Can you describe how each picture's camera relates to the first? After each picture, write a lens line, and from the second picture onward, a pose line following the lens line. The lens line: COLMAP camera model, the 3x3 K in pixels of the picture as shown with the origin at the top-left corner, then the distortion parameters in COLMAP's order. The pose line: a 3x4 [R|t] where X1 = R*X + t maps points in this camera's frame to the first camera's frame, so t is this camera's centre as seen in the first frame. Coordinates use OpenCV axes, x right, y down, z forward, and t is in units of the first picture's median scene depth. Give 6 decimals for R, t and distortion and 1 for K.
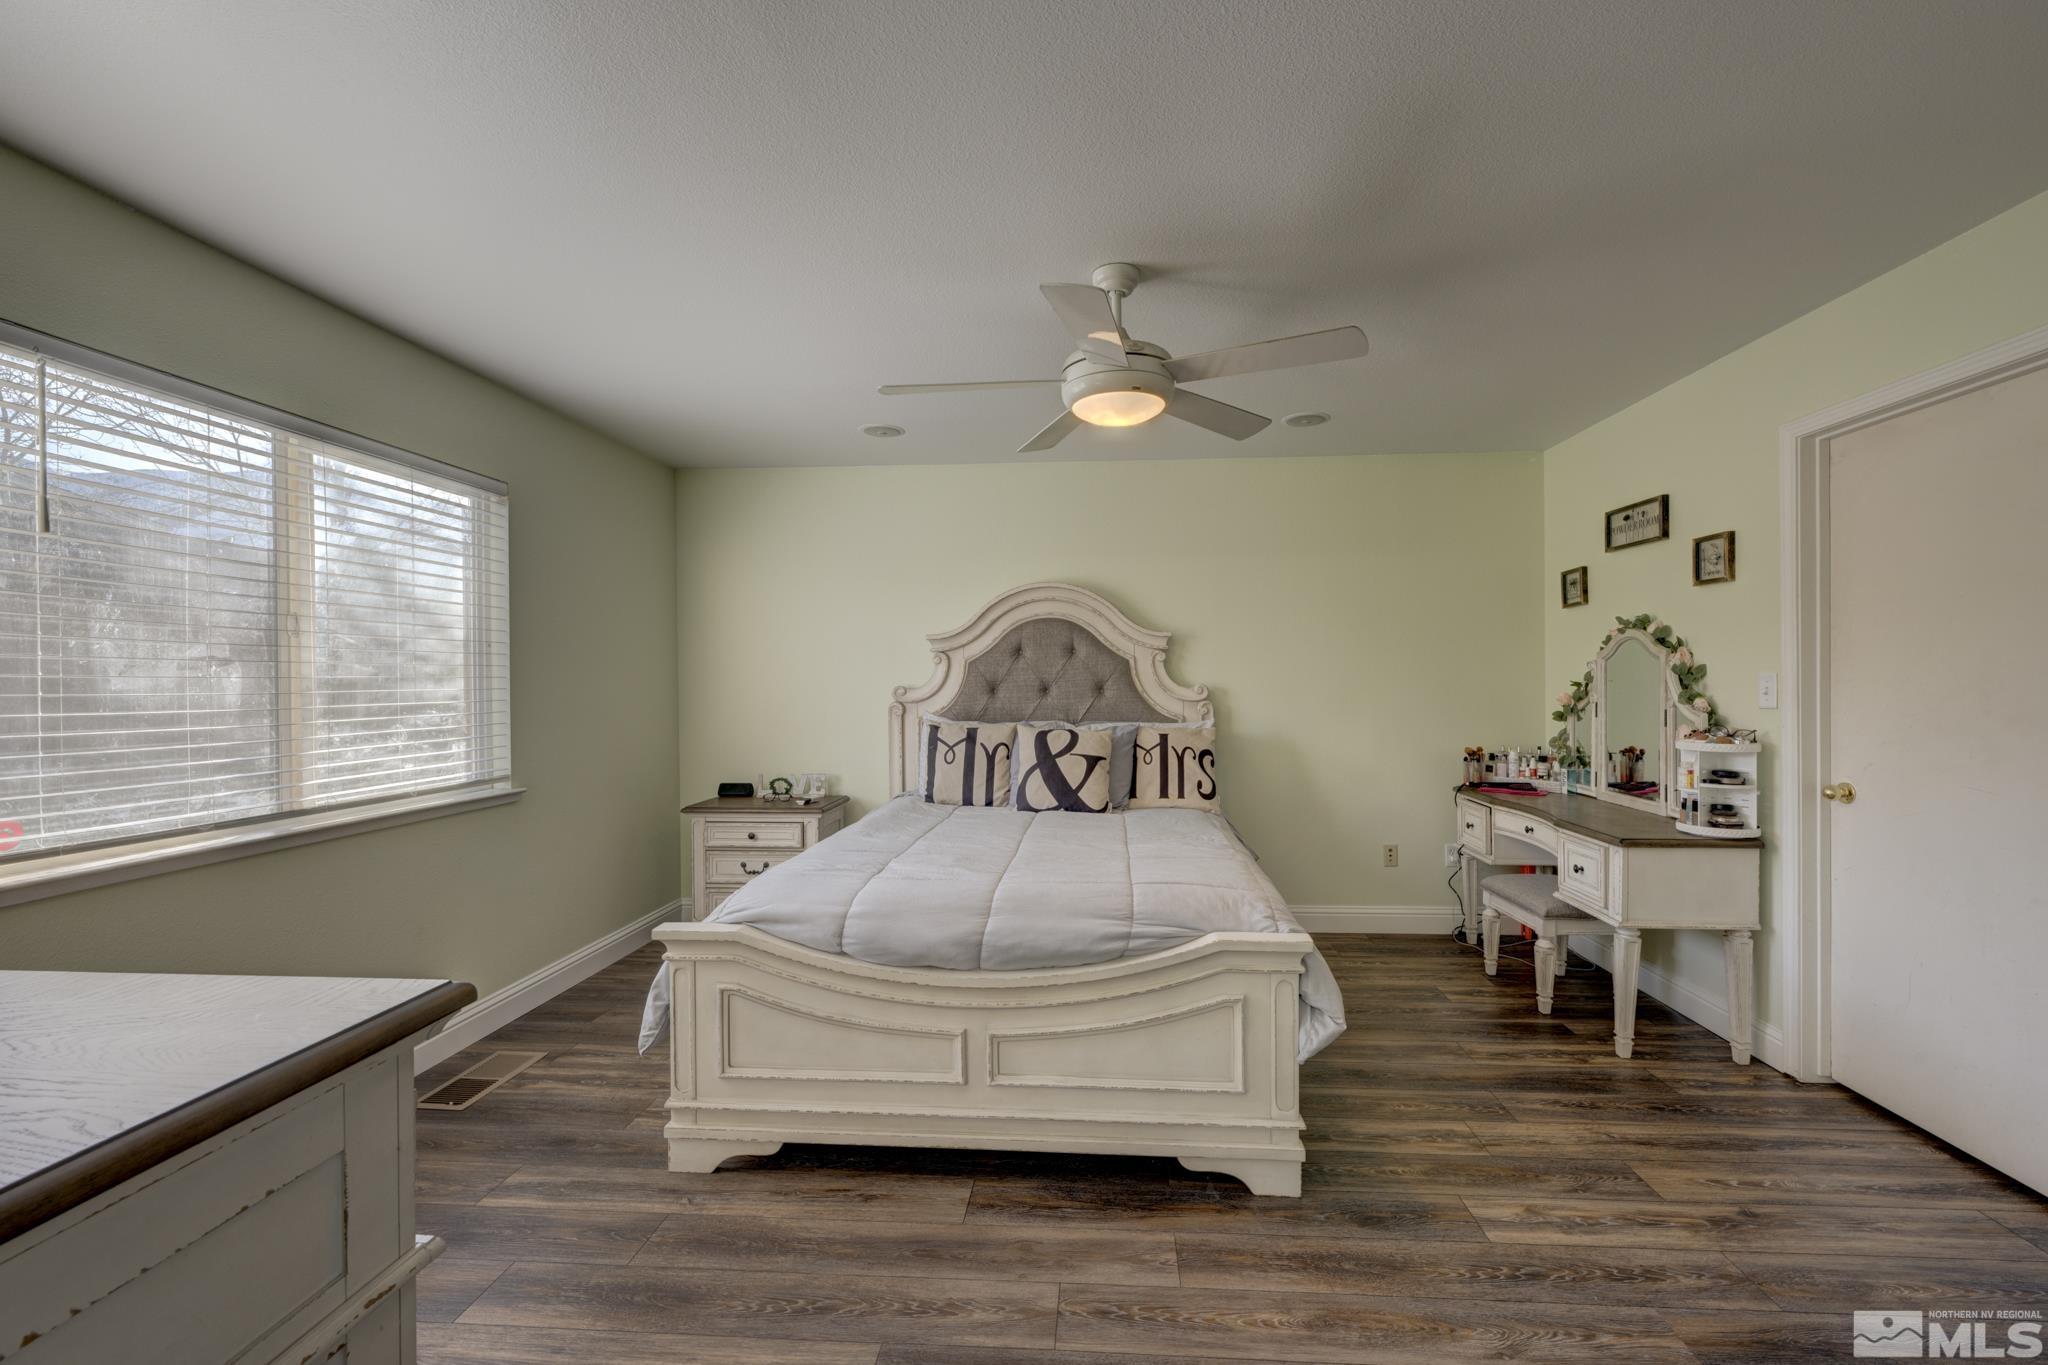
lens RADIAL K [[829.4, 0, 1033.6], [0, 829.4, 688.9], [0, 0, 1]] dist [0.004356, -0.000068]
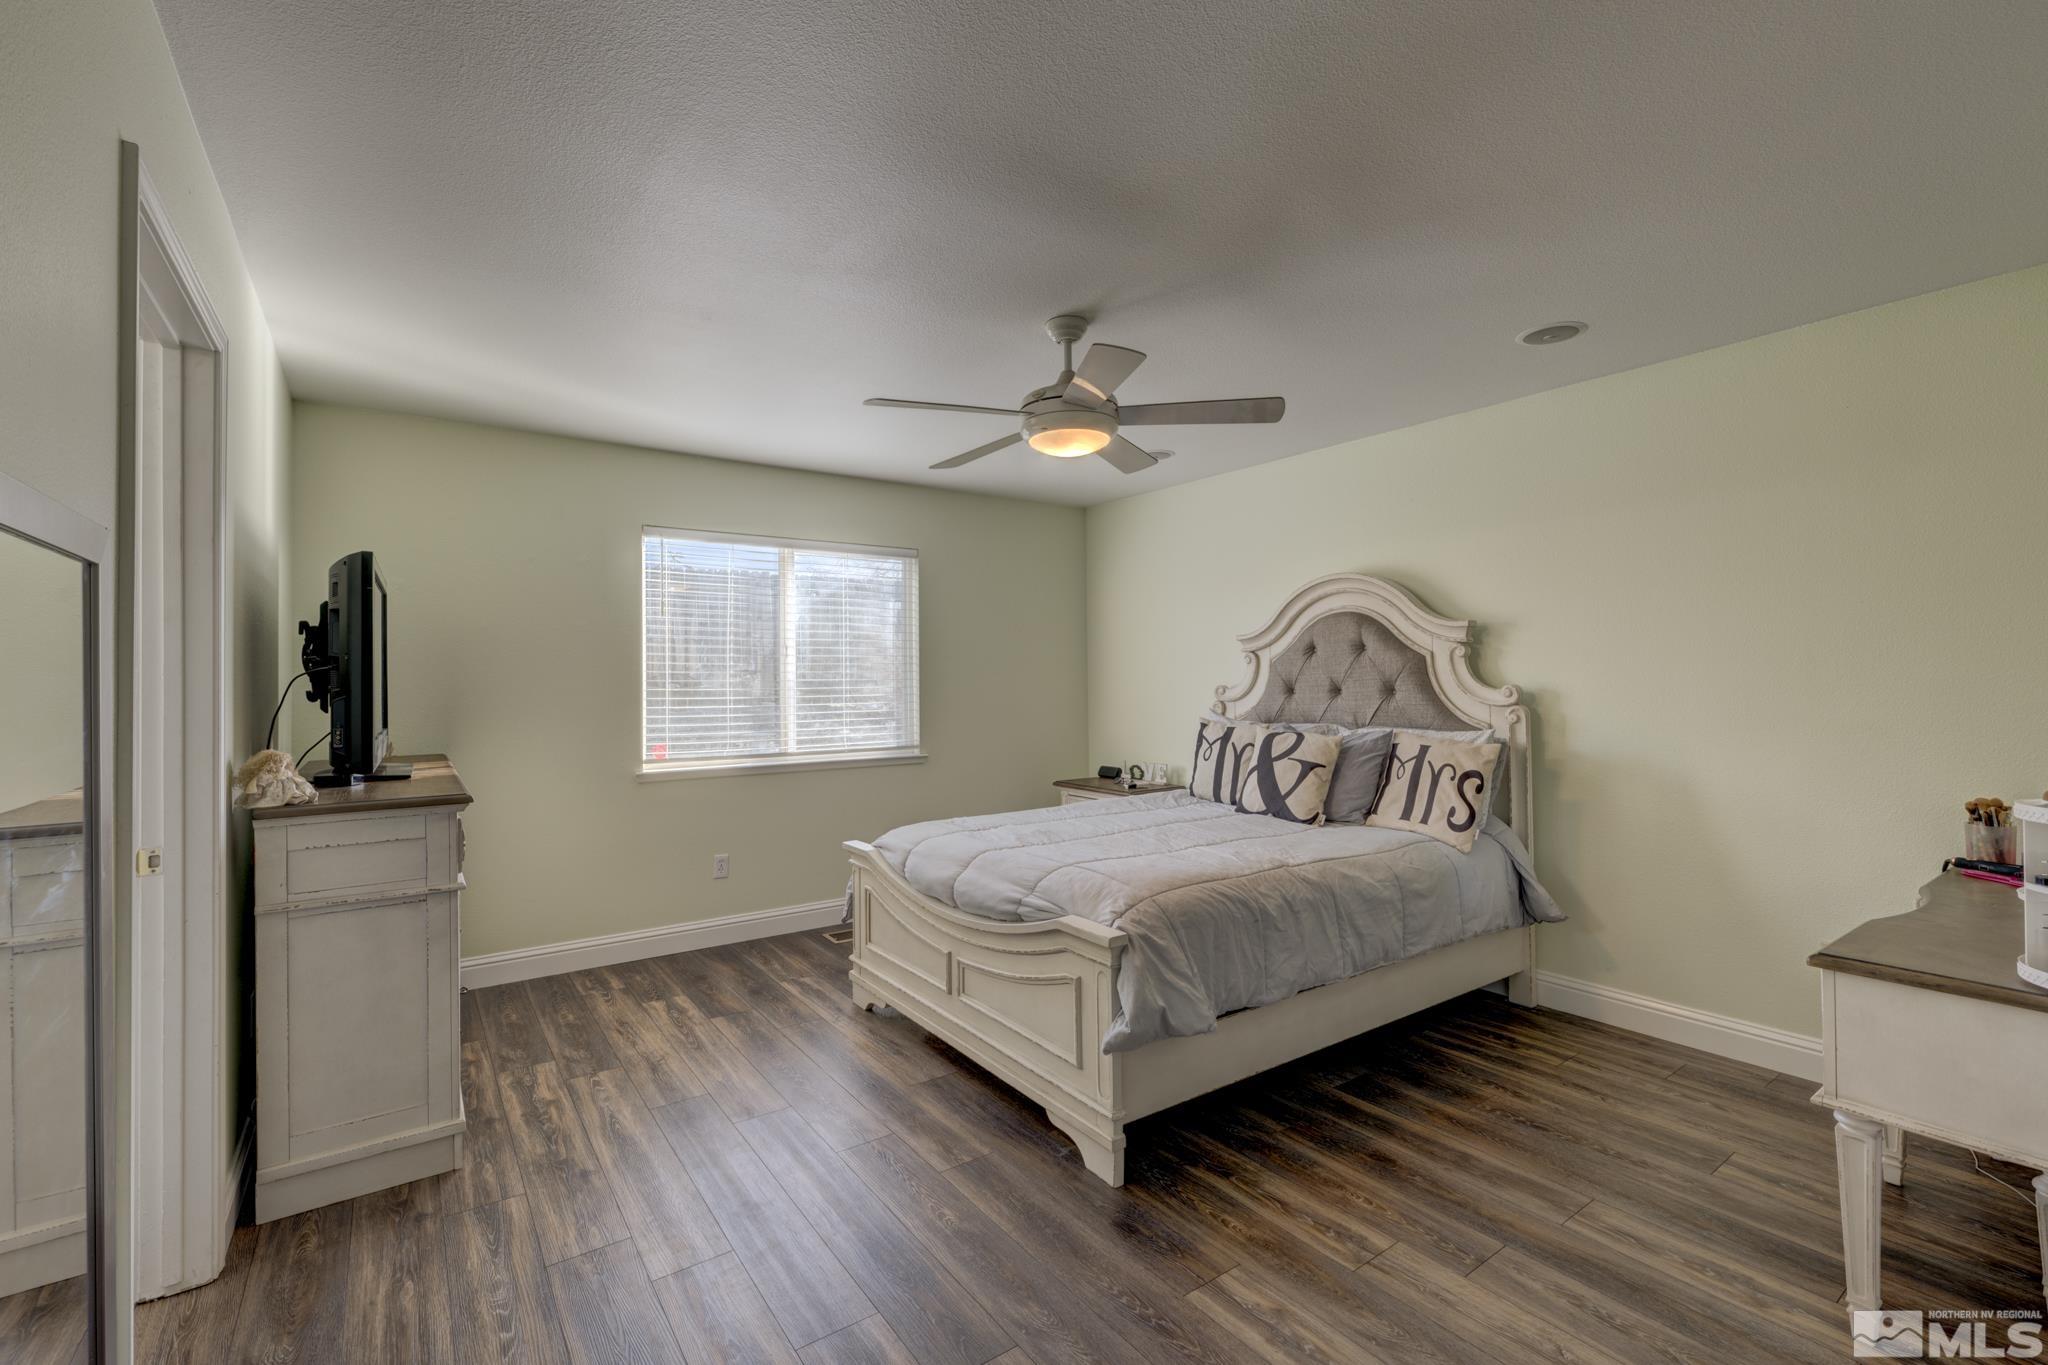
lens RADIAL K [[874.8, 0, 1021.3], [0, 874.8, 675.9], [0, 0, 1]] dist [0.004177, 0.000278]
pose [[0.637489, -0.004409, -0.770447, 0.632759], [-0.003656, 0.999955, -0.008747, -0.005923], [0.770451, 0.008393, 0.637444, 0.127277]]
